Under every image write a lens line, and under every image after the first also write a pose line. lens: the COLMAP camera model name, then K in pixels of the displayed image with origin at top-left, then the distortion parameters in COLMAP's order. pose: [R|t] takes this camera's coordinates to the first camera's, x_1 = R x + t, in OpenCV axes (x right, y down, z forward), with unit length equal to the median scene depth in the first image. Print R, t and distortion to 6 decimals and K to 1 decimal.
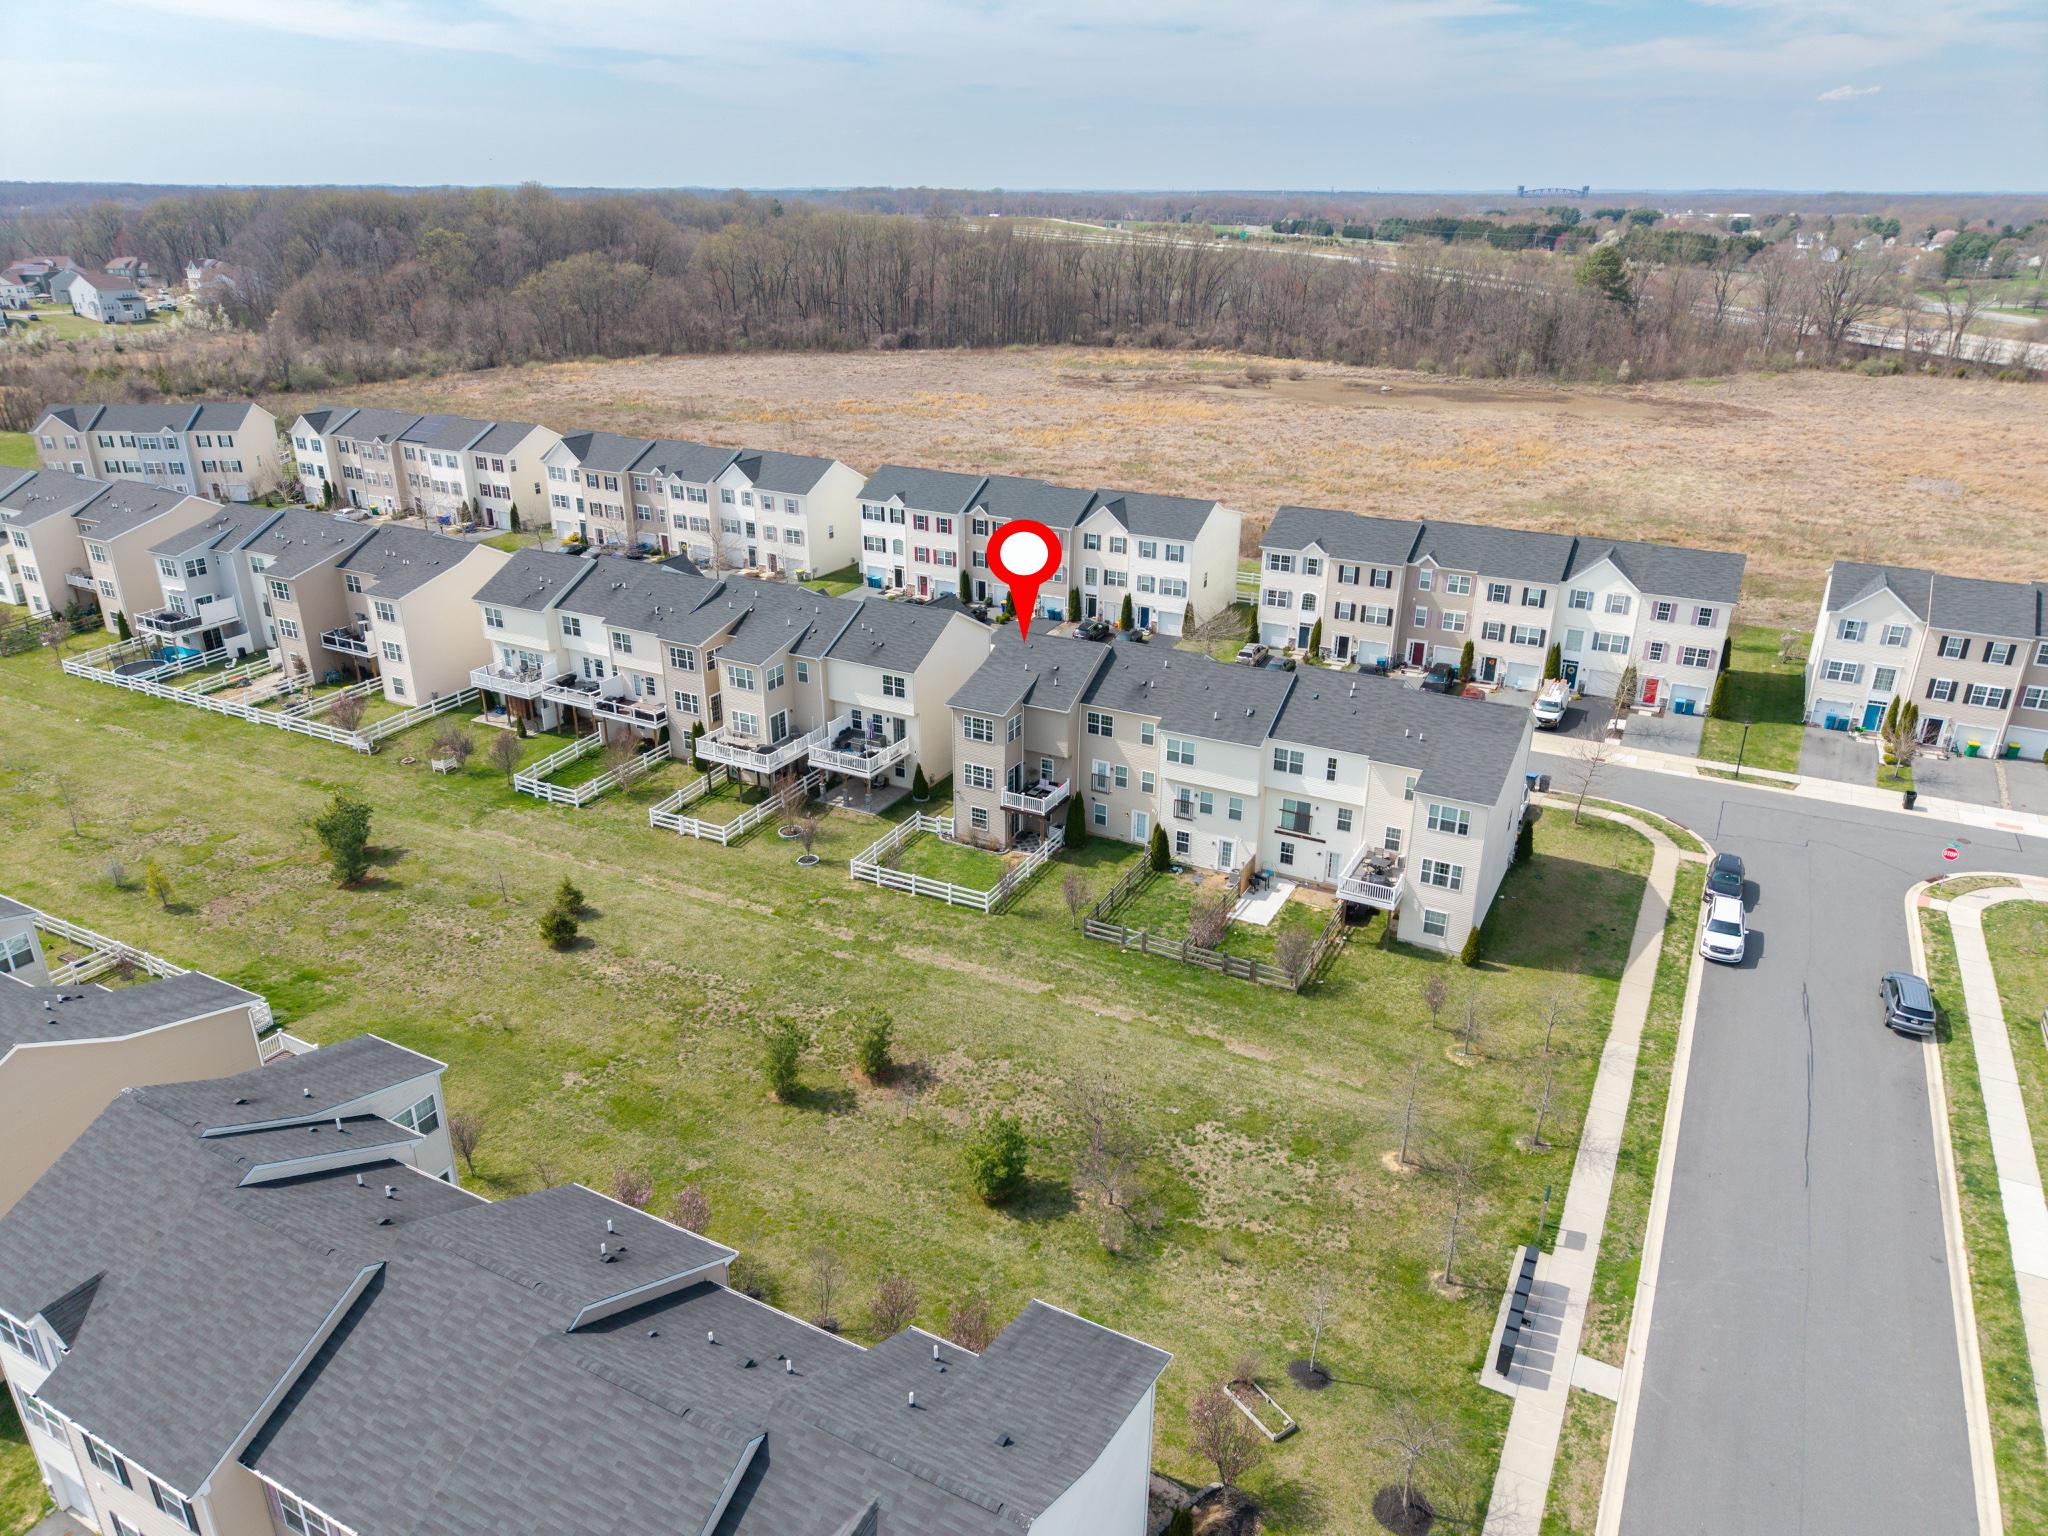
lens RADIAL K [[1371.5, 0, 963.3], [0, 1371.5, 759.2], [0, 0, 1]] dist [0.027546, -0.071921]
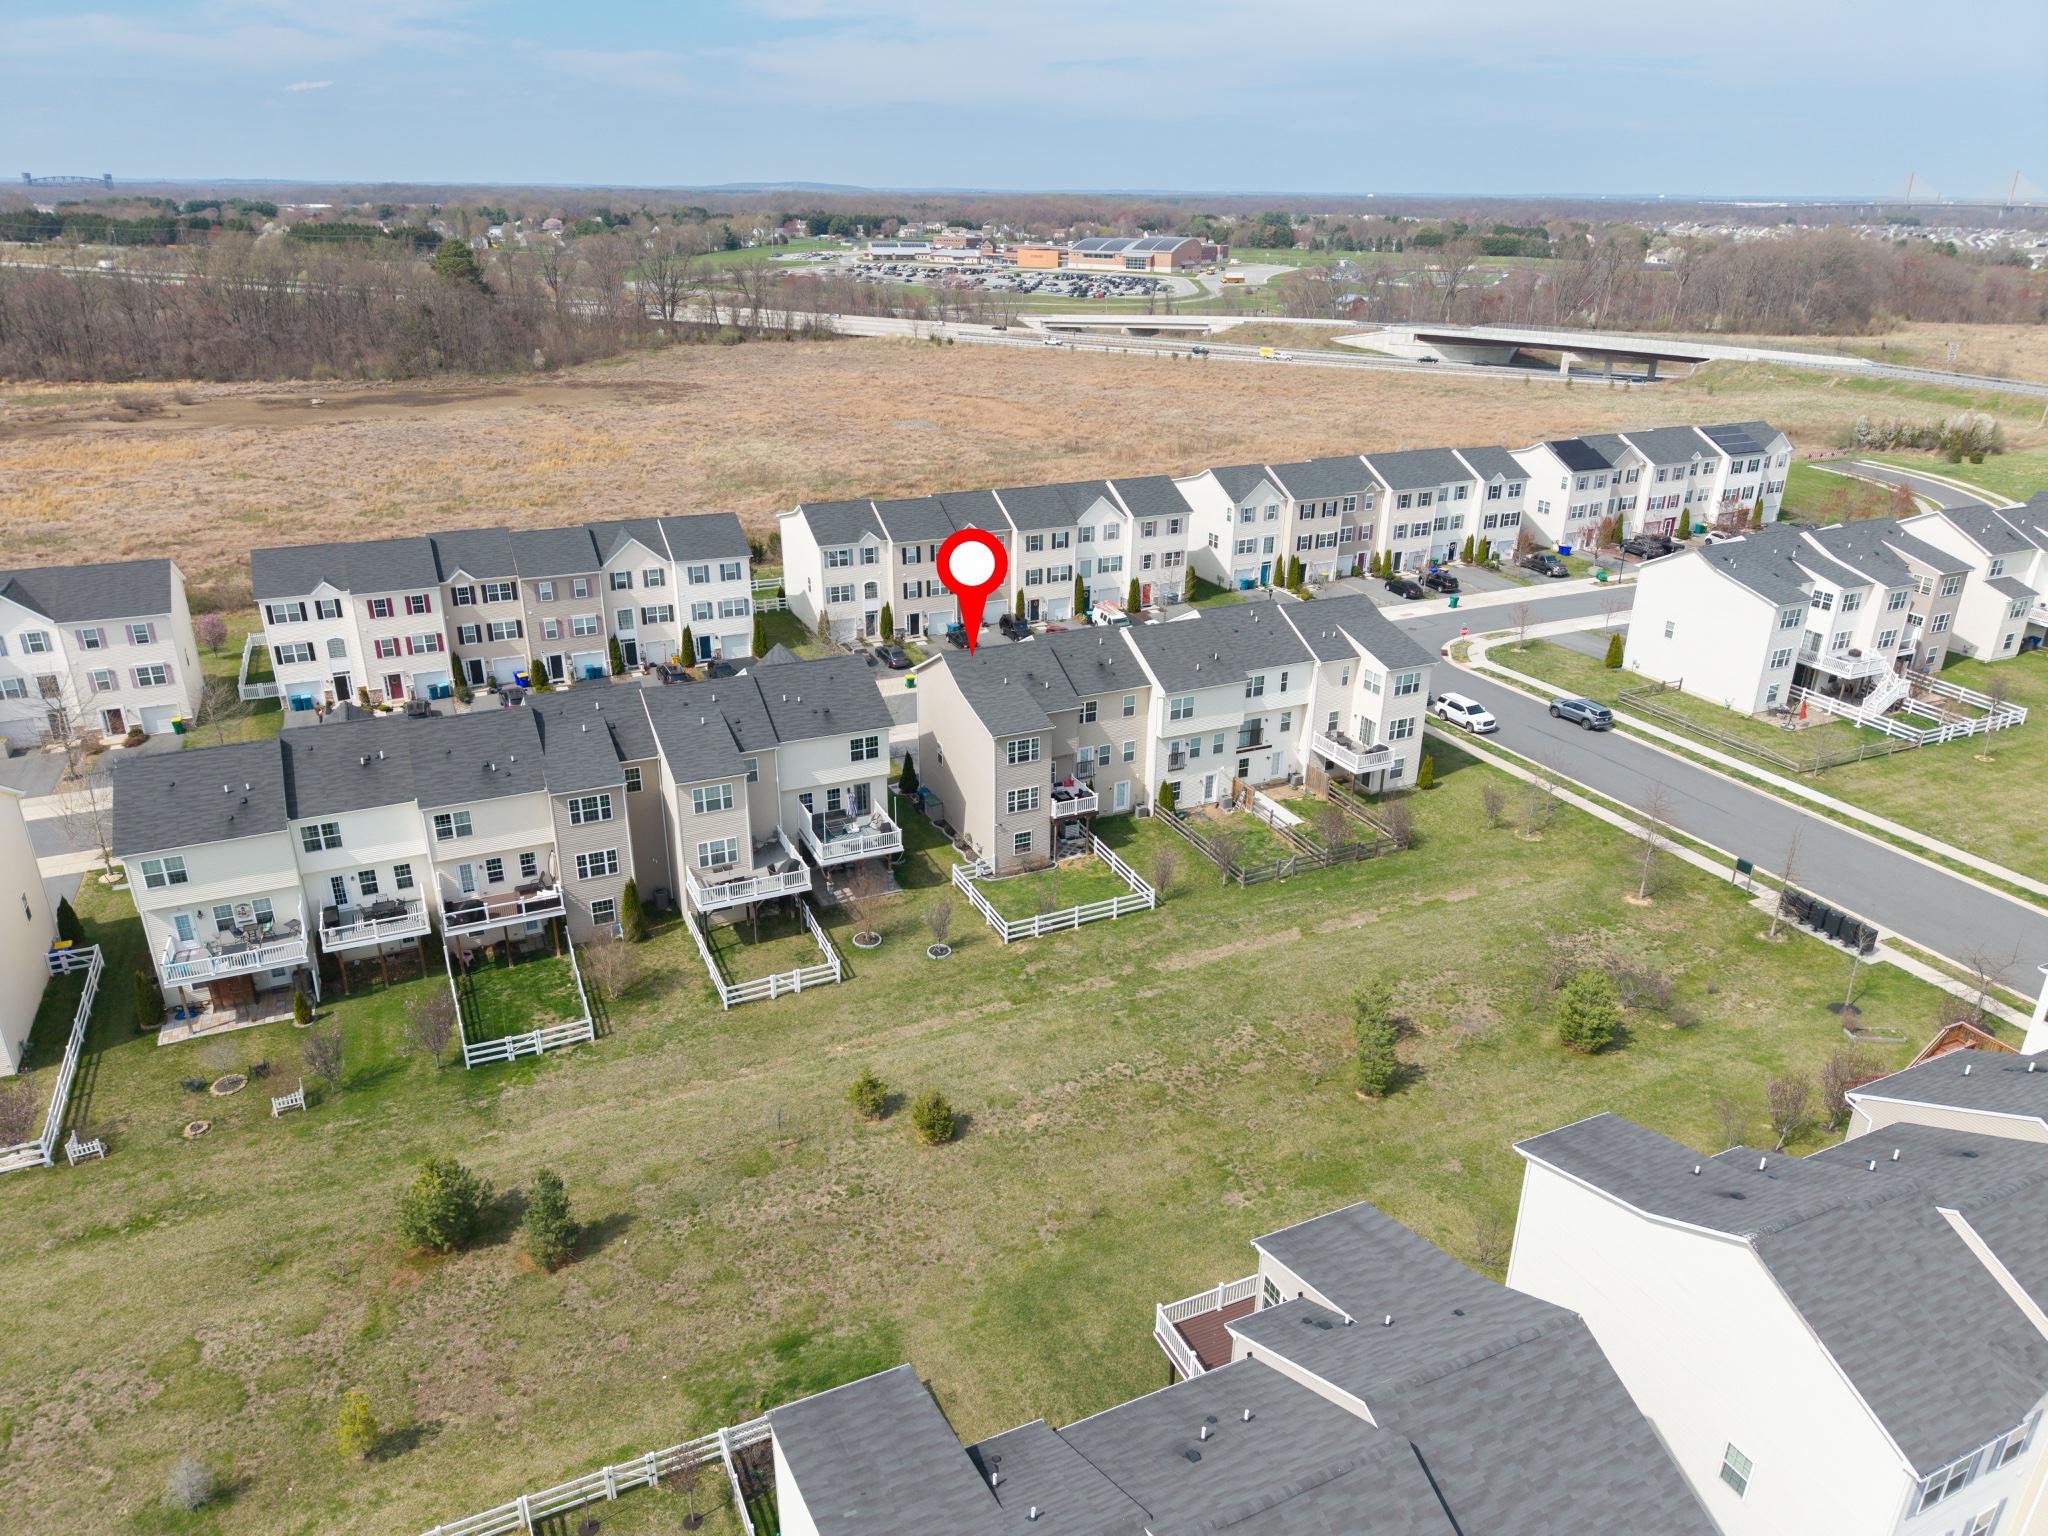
lens RADIAL K [[1381.3, 0, 1018.1], [0, 1381.3, 772.8], [0, 0, 1]] dist [0.034144, -0.024597]
pose [[0.571000, -0.306486, 0.761594, -0.582698], [0.300977, 0.941256, 0.153132, -0.124849], [-0.763788, 0.141784, 0.629703, 0.315998]]
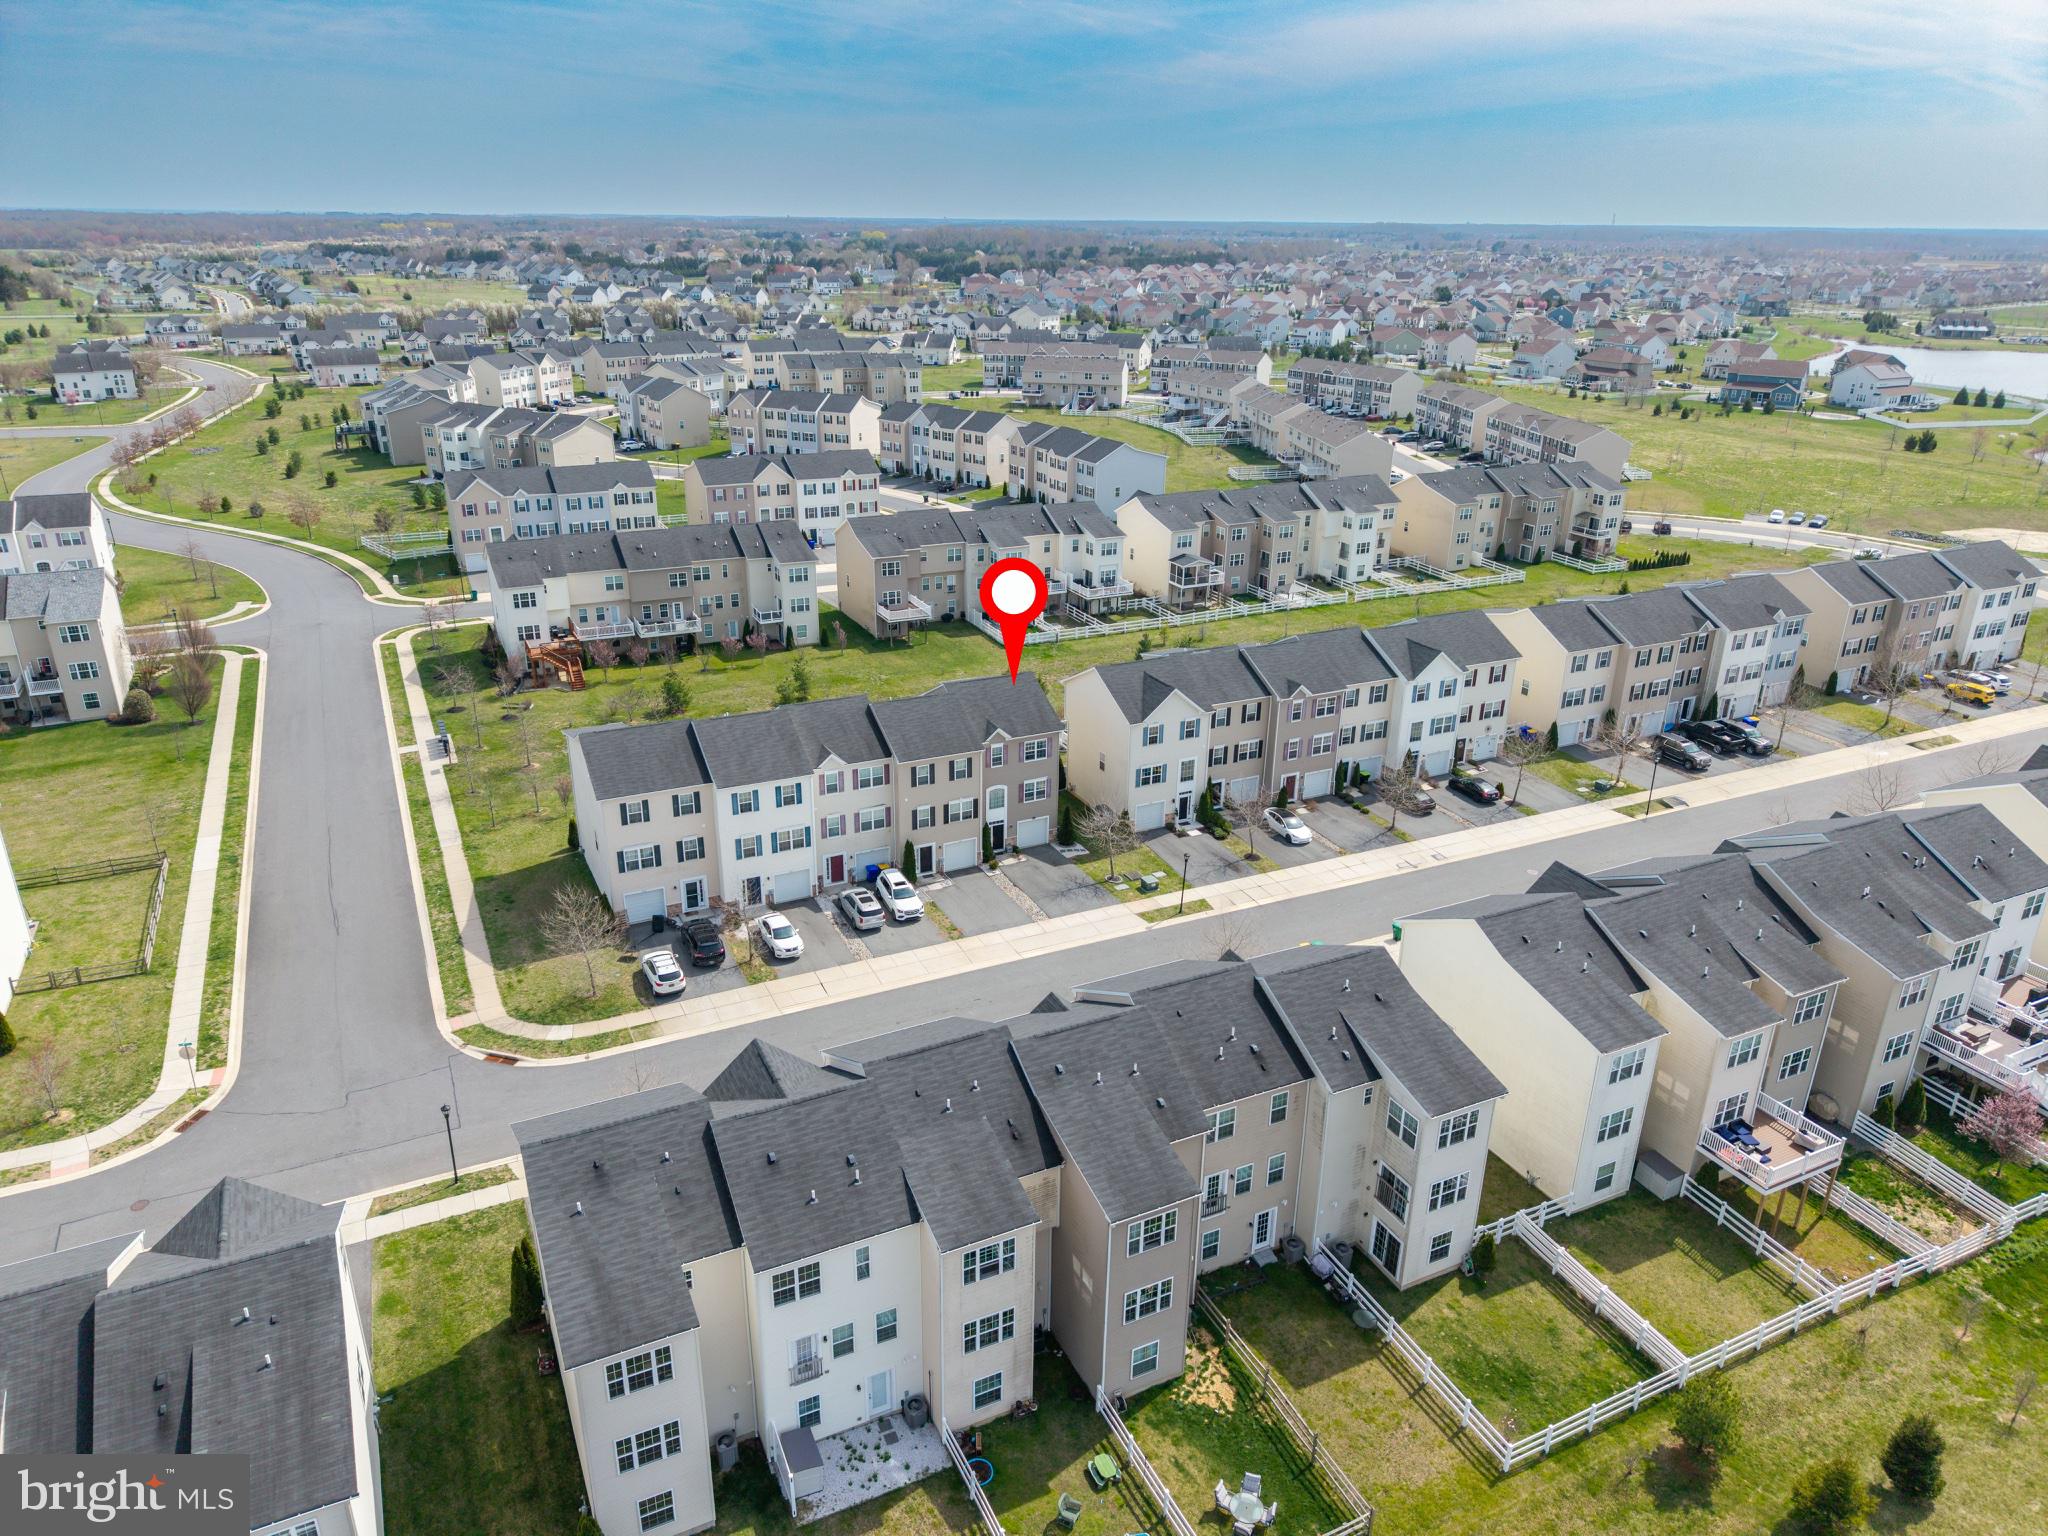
lens RADIAL K [[1381.3, 0, 1018.1], [0, 1381.3, 772.8], [0, 0, 1]] dist [0.034144, -0.024597]
pose [[-0.566396, 0.322376, -0.758465, 0.774827], [-0.317390, 0.764005, 0.561747, -0.556980], [0.760565, 0.558900, -0.330411, 1.190170]]
